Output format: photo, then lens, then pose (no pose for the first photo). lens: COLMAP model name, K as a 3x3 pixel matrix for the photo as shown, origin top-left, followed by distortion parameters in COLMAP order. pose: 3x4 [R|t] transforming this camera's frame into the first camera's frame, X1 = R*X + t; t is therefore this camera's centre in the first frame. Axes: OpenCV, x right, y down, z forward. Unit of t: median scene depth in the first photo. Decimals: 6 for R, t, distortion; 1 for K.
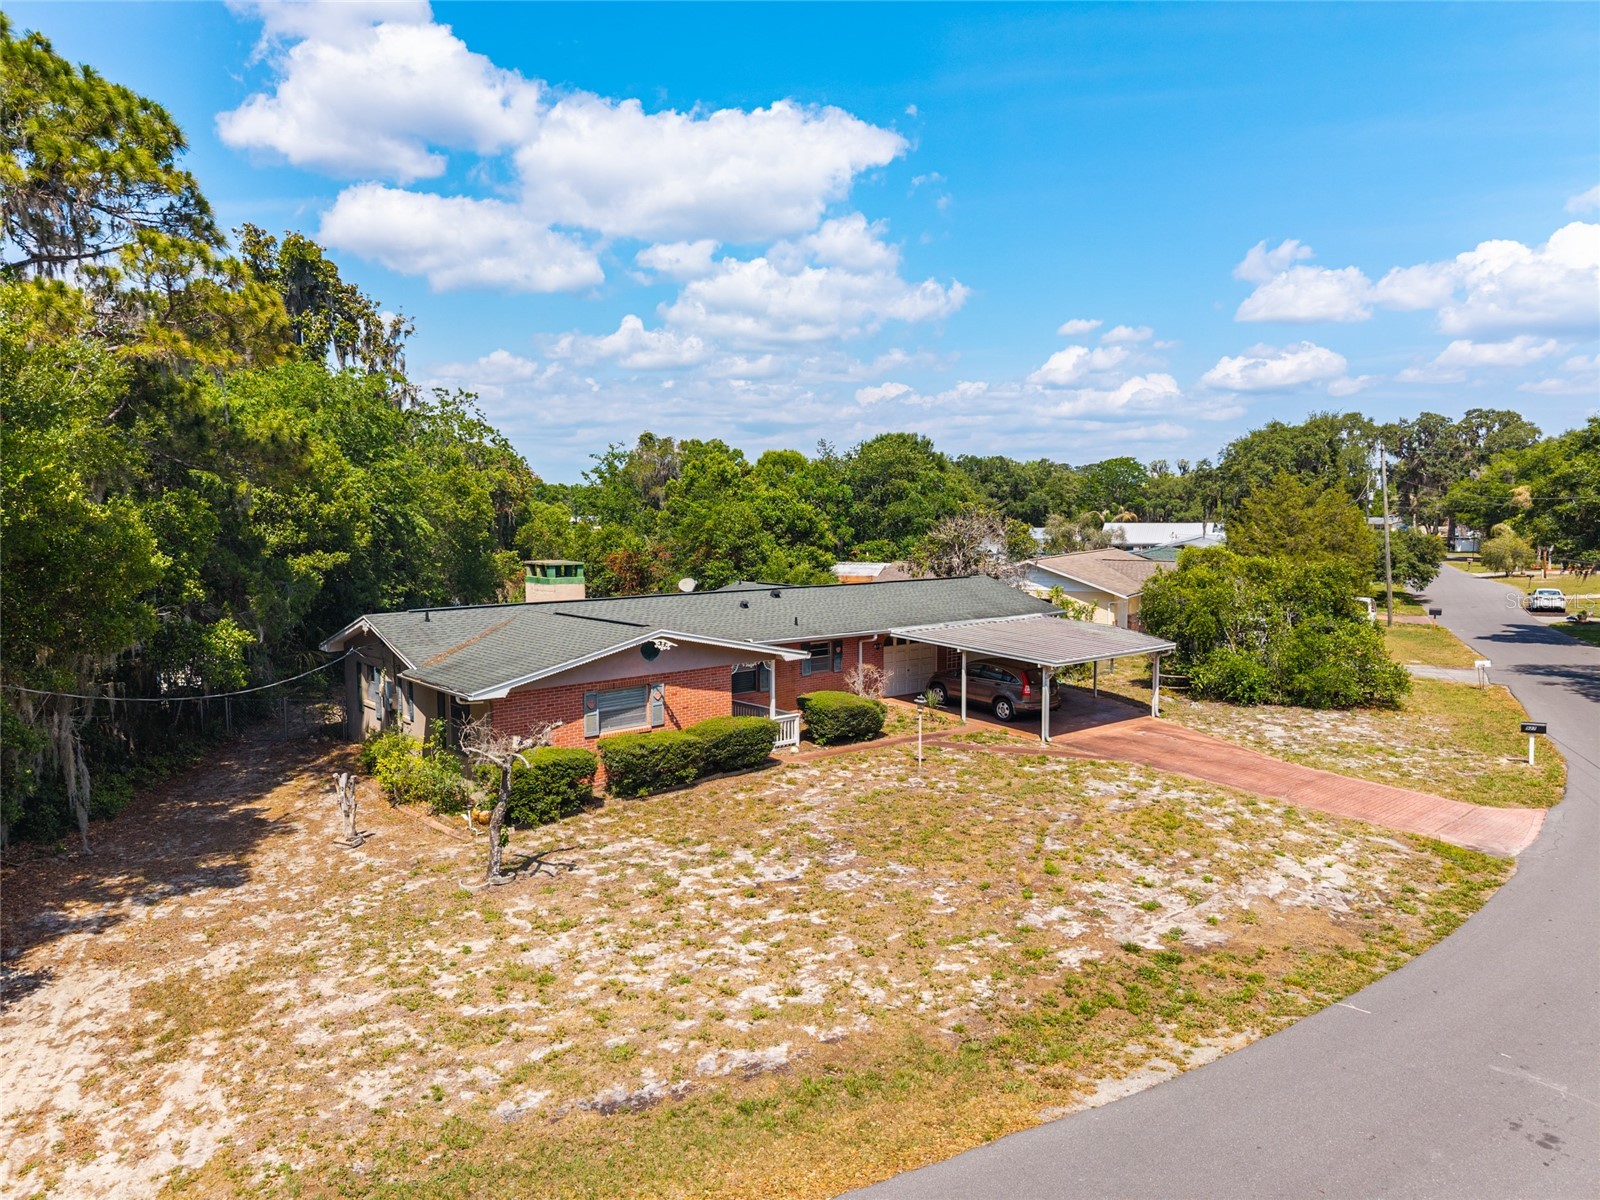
lens RADIAL K [[1070.0, 0, 803.8], [0, 1070.0, 601.5], [0, 0, 1]] dist [0.025231, -0.022601]
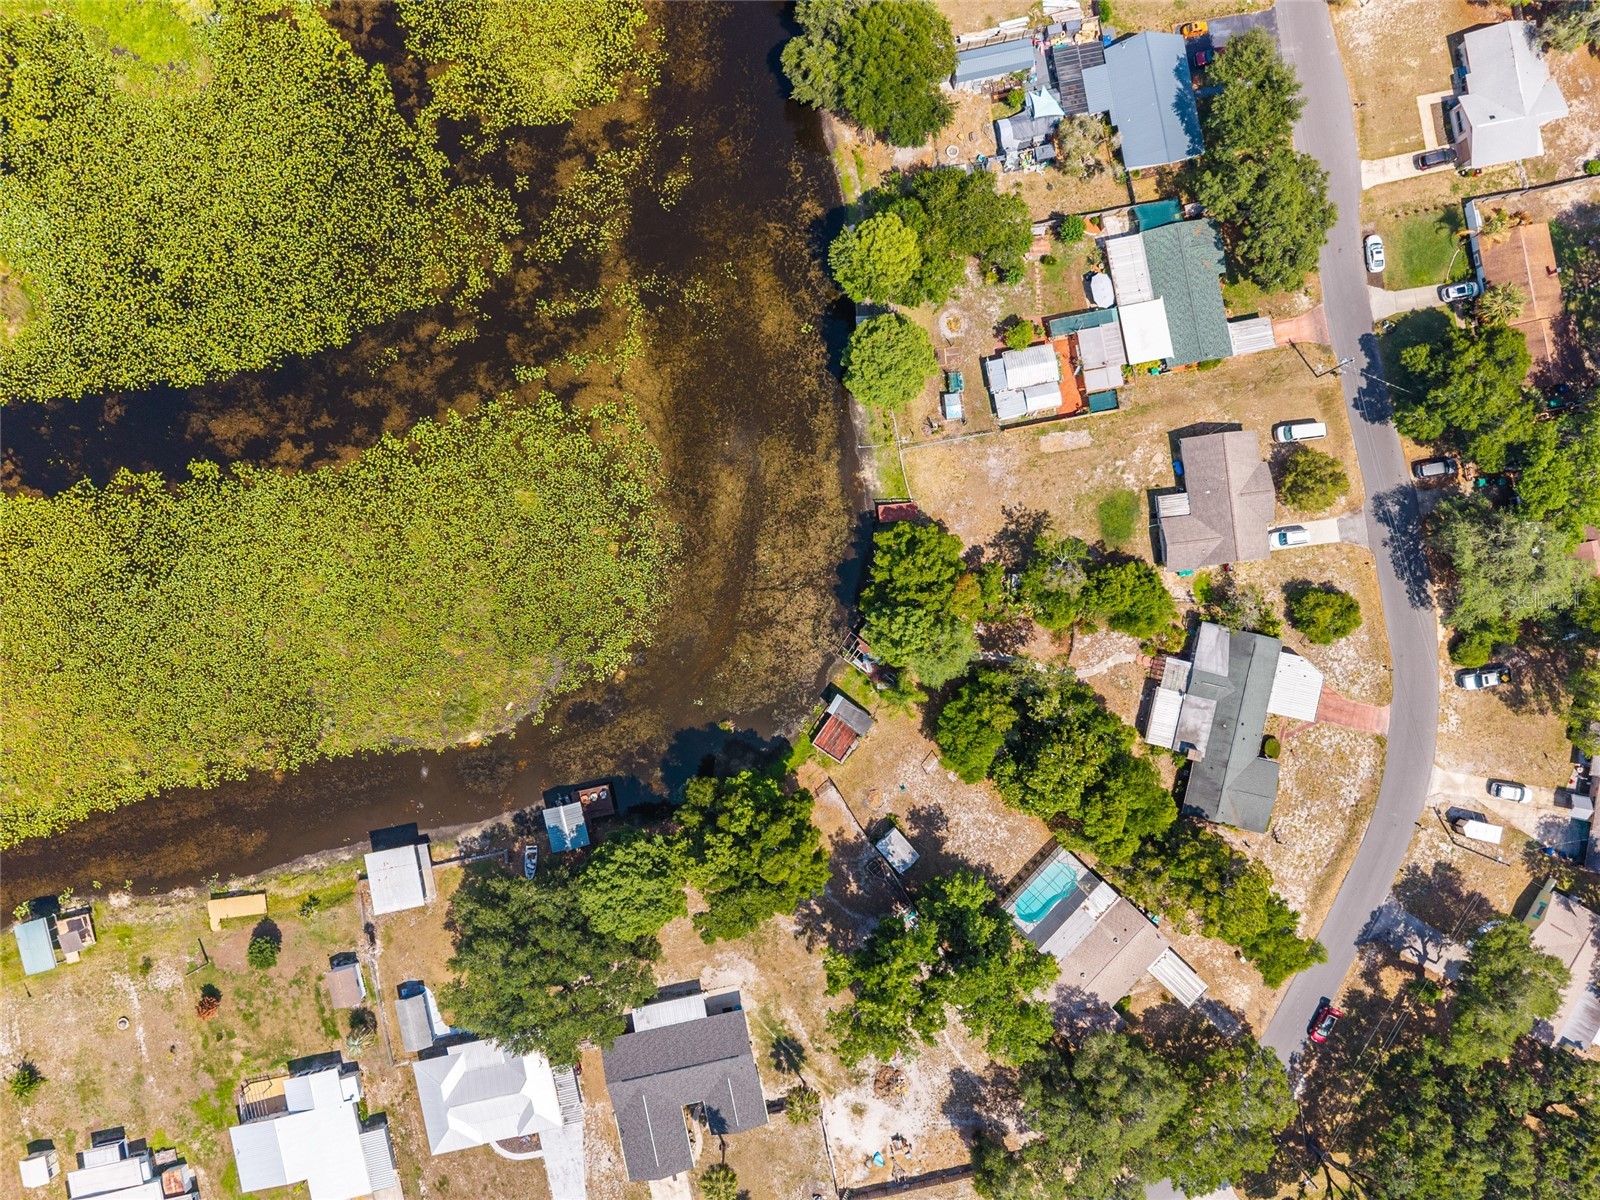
lens RADIAL K [[1132.3, 0, 793.7], [0, 1132.3, 604.4], [0, 0, 1]] dist [0.042045, -0.041240]
pose [[0.800202, -0.599729, -0.001064, -1.798955], [0.049627, 0.064447, 0.996686, -7.163046], [-0.597673, -0.797604, 0.081333, 3.357650]]
